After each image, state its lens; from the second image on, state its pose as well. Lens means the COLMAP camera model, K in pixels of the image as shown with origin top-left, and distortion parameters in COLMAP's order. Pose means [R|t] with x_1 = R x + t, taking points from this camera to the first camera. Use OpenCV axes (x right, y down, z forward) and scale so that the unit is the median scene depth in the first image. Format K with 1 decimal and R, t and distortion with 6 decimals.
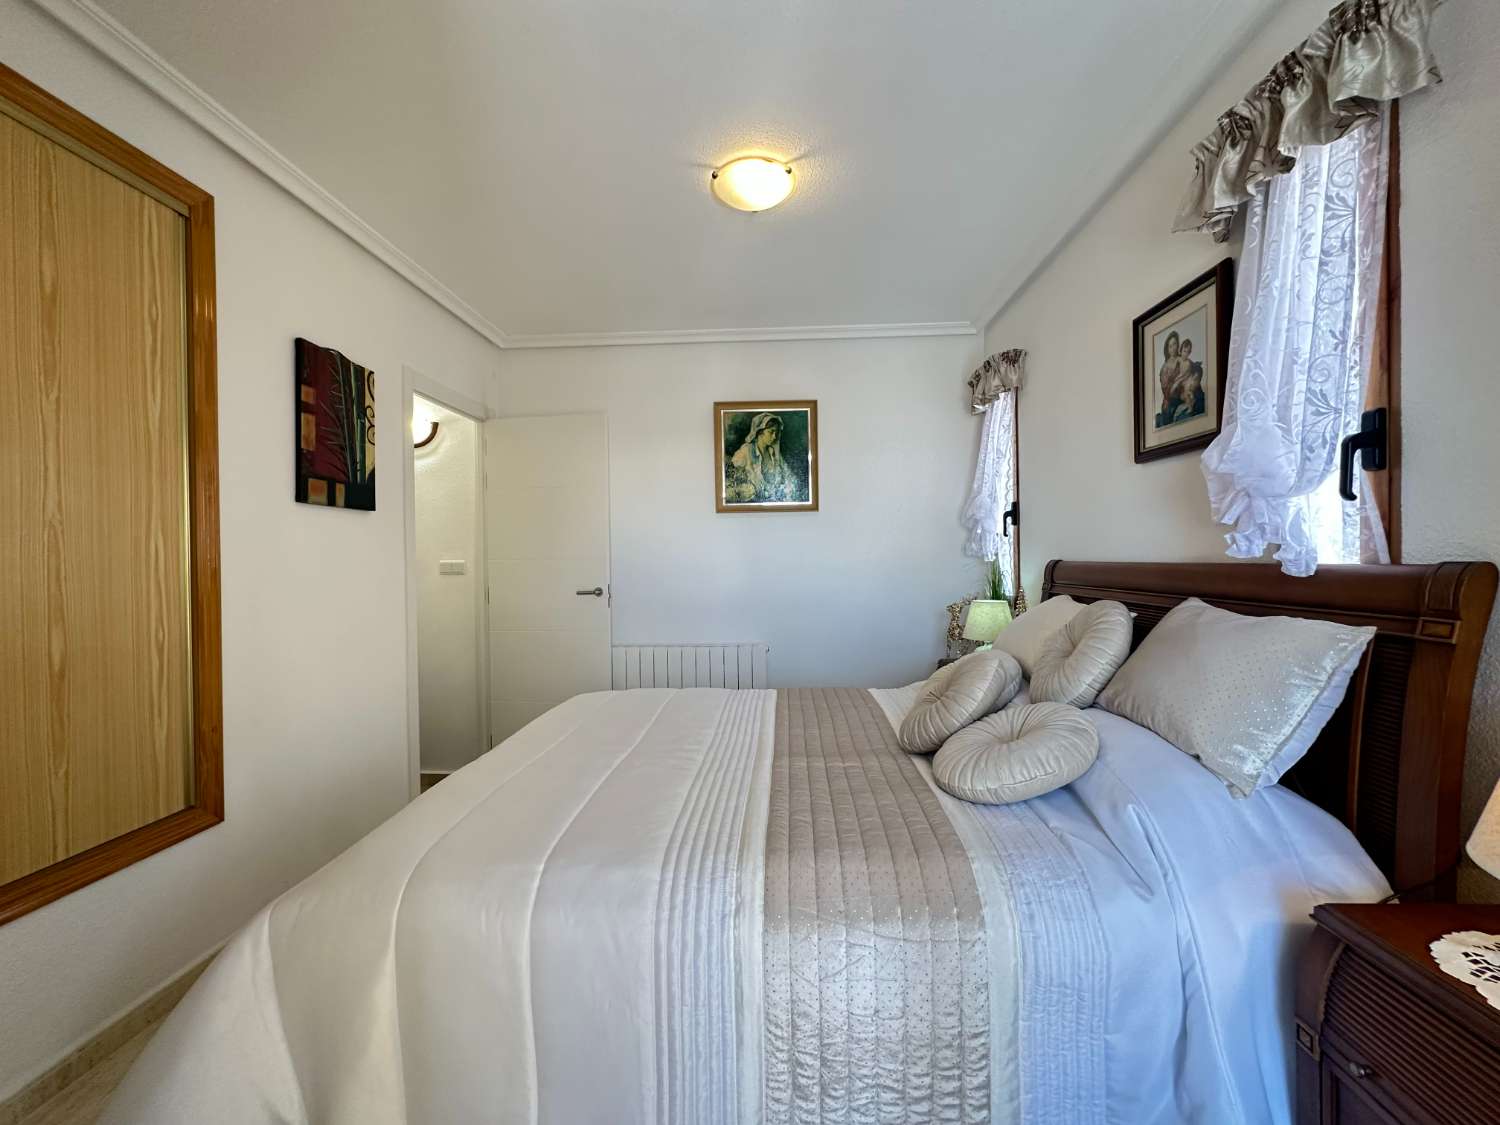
lens RADIAL K [[599.8, 0, 757.7], [0, 599.8, 562.4], [0, 0, 1]] dist [-0.004747, 0.000907]
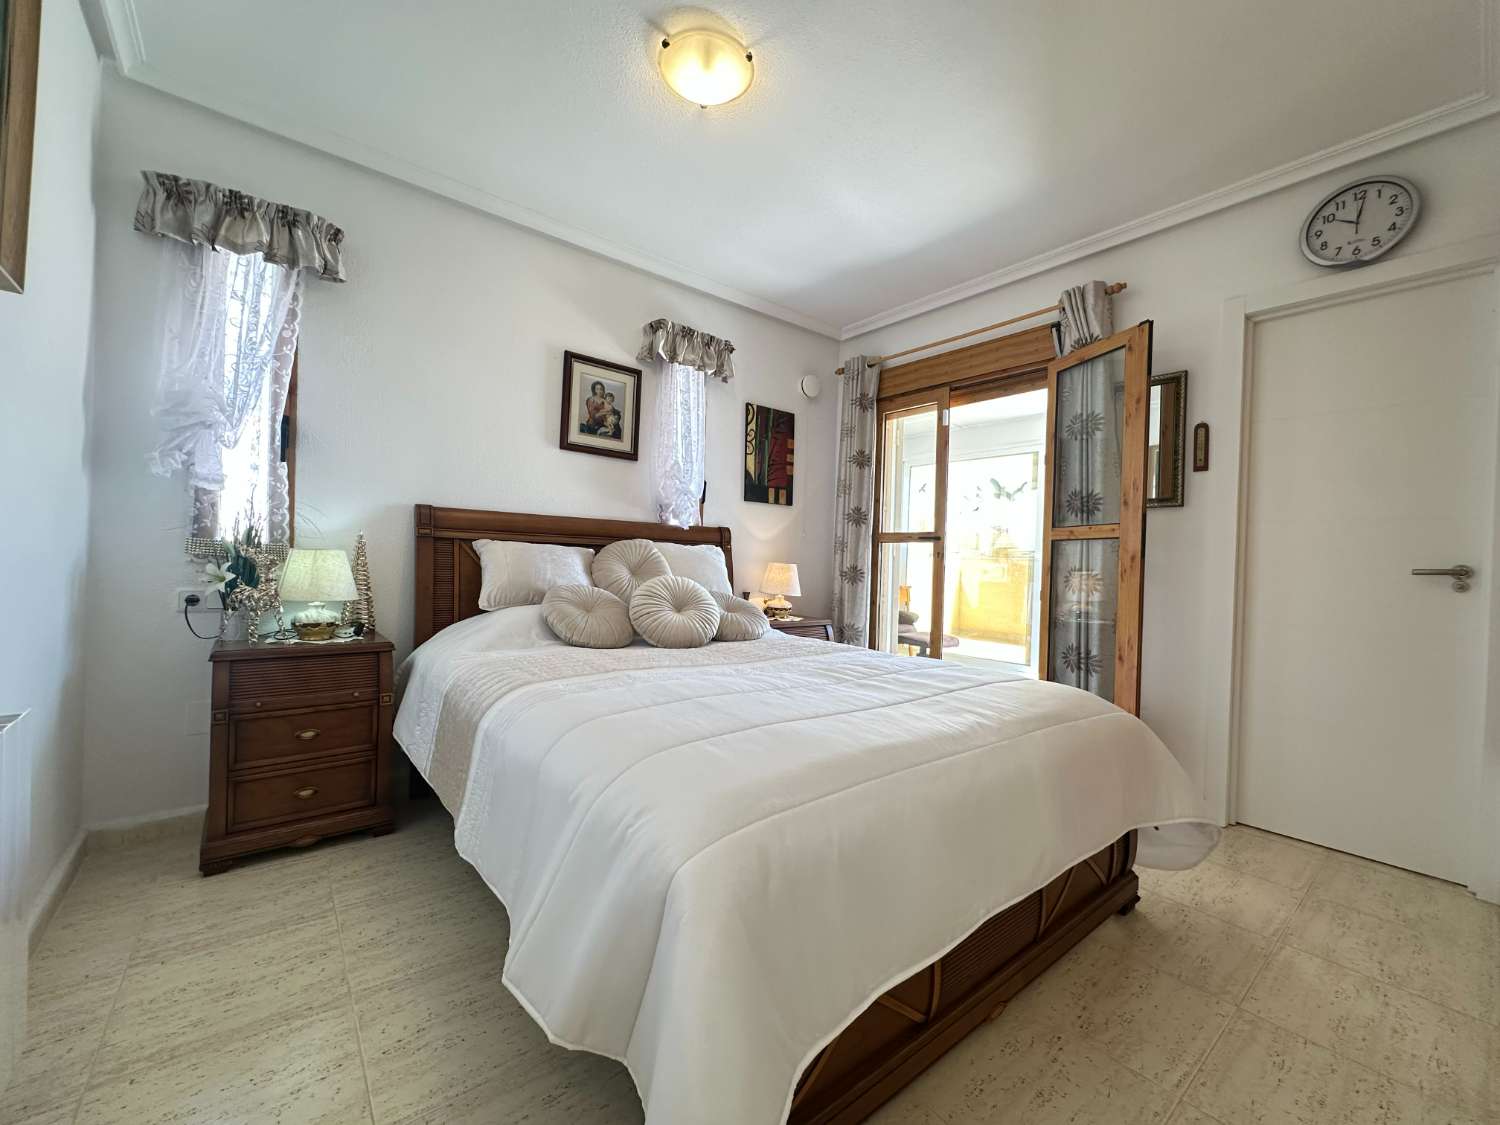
lens RADIAL K [[599.8, 0, 747.9], [0, 599.8, 564.8], [0, 0, 1]] dist [-0.004747, 0.000907]
pose [[-0.659446, -0.015110, 0.751600, -0.784032], [-0.019622, 0.999803, 0.002884, 0.106068], [-0.751496, -0.012846, -0.659613, 1.655234]]
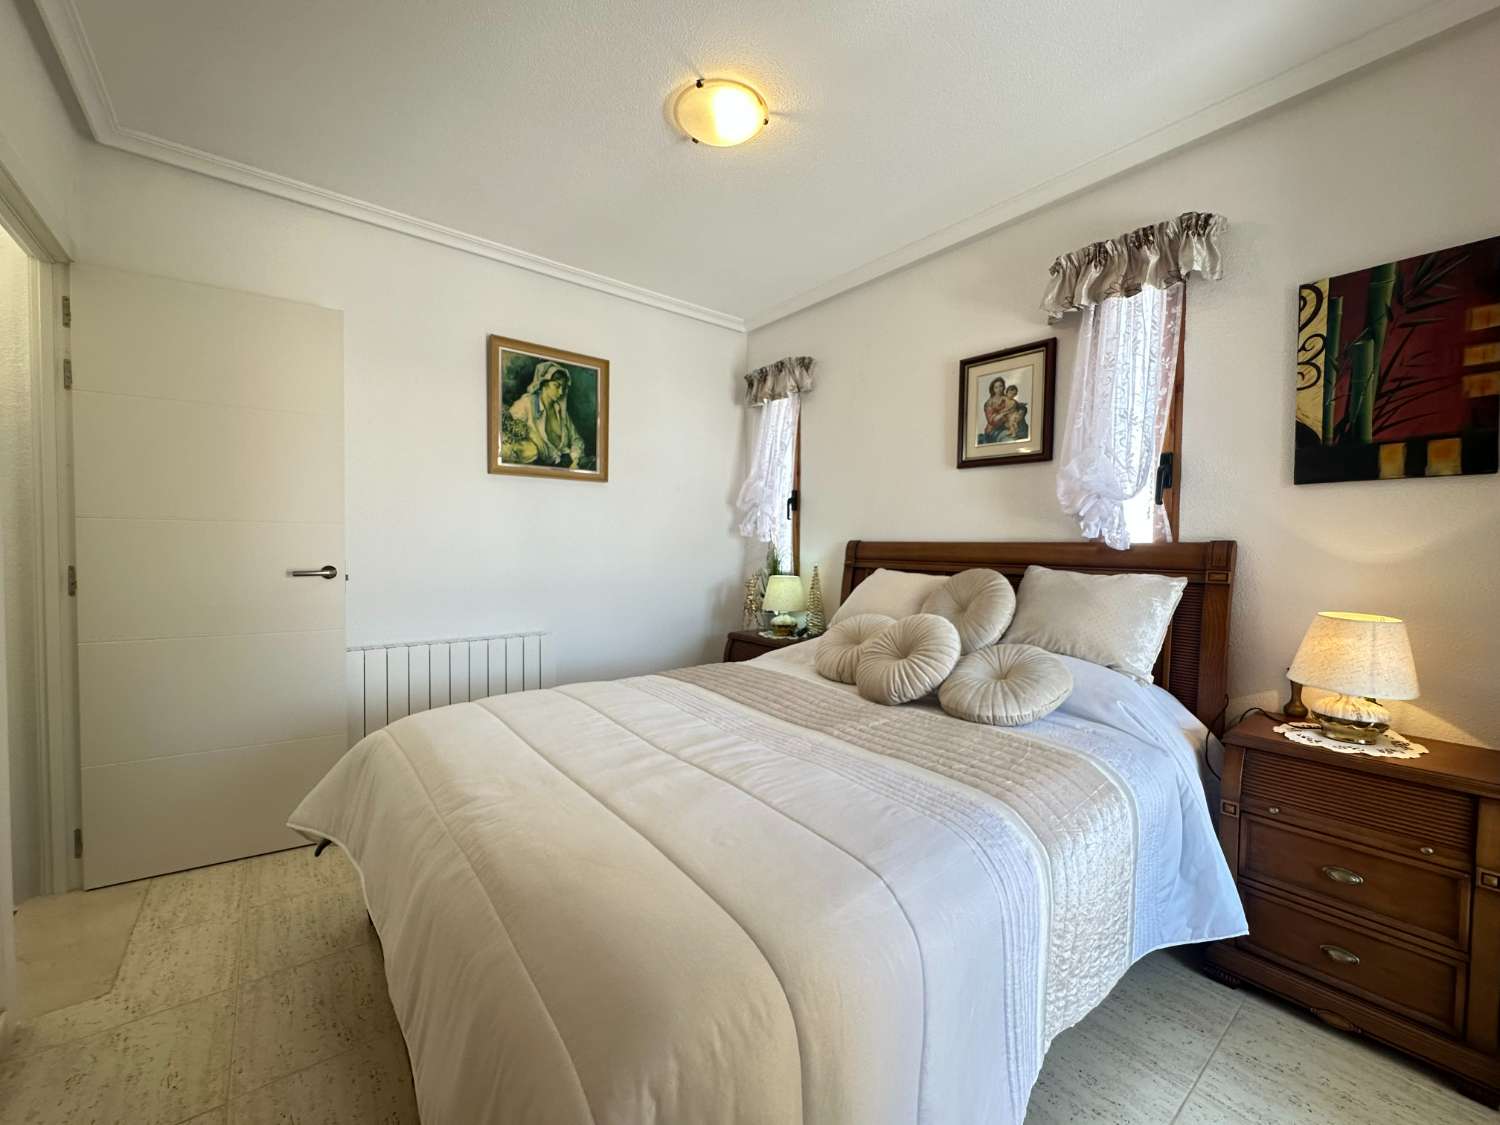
lens RADIAL K [[599.8, 0, 754.1], [0, 599.8, 560.5], [0, 0, 1]] dist [-0.004747, 0.000907]
pose [[0.749962, 0.005349, 0.661459, -0.610655], [-0.017622, 0.999774, 0.011895, 0.033575], [-0.661246, -0.020577, 0.749887, 0.295799]]
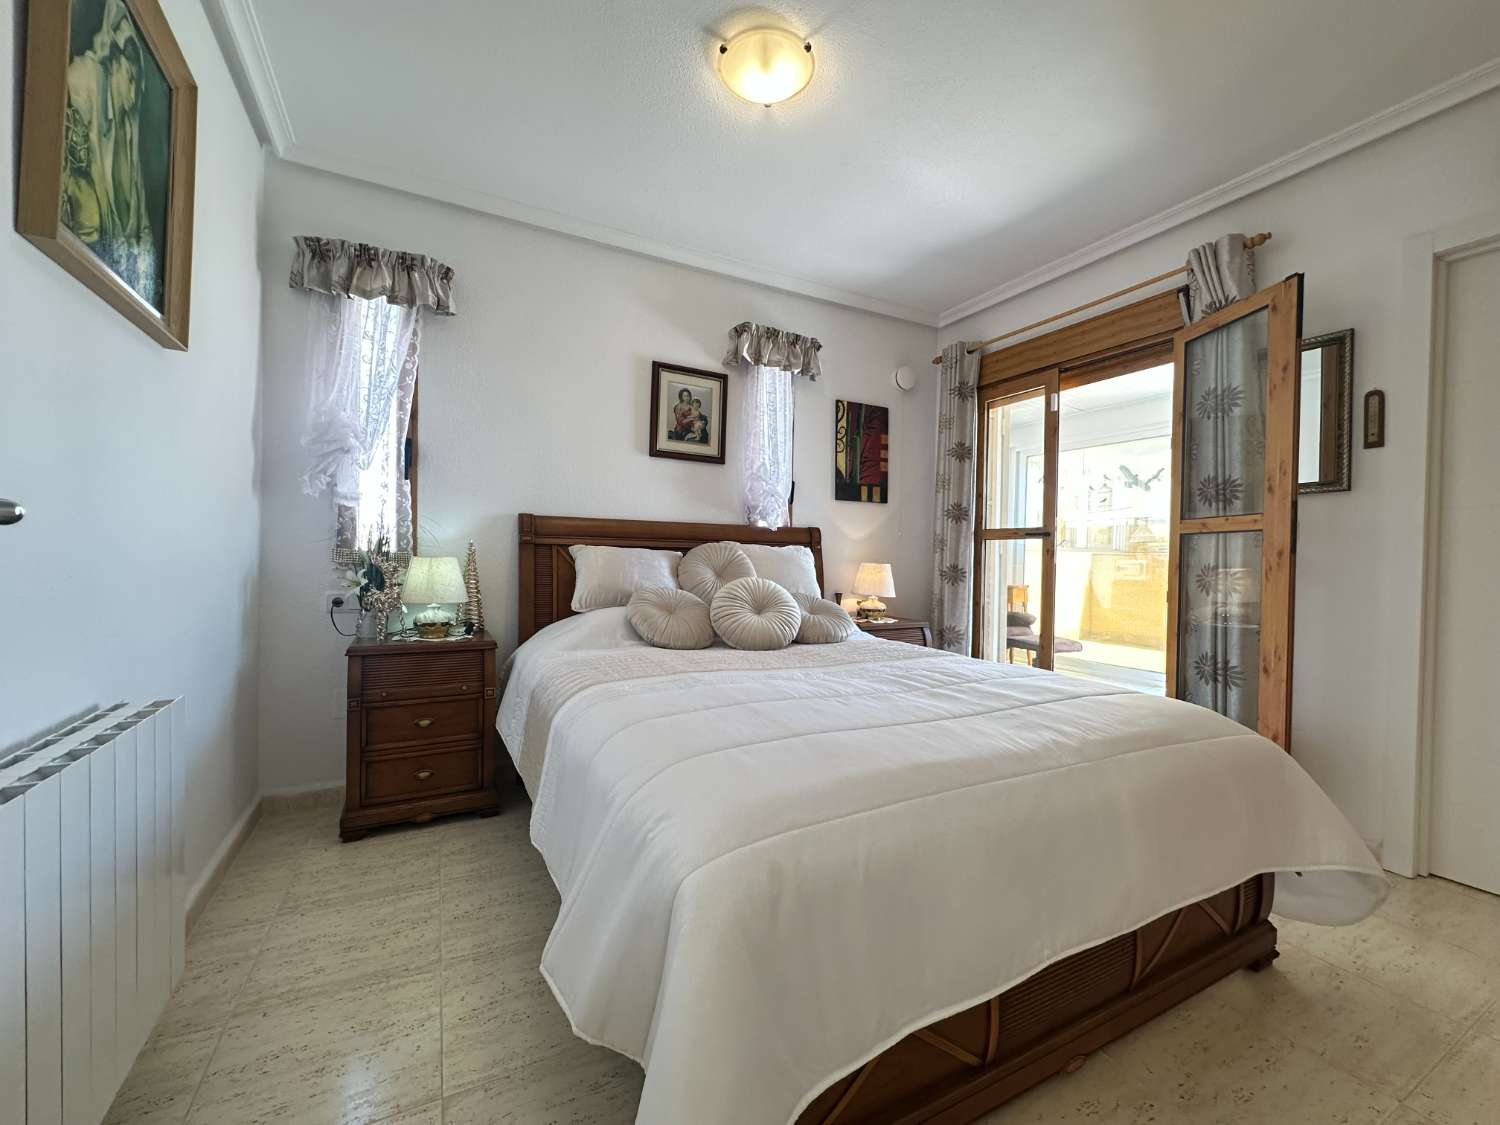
lens RADIAL K [[599.8, 0, 748.5], [0, 599.8, 564.2], [0, 0, 1]] dist [-0.004747, 0.000907]
pose [[-0.500953, -0.009569, 0.865422, -0.823695], [-0.007432, 0.999950, 0.006755, 0.098286], [-0.865443, -0.003048, -0.500999, 1.580533]]
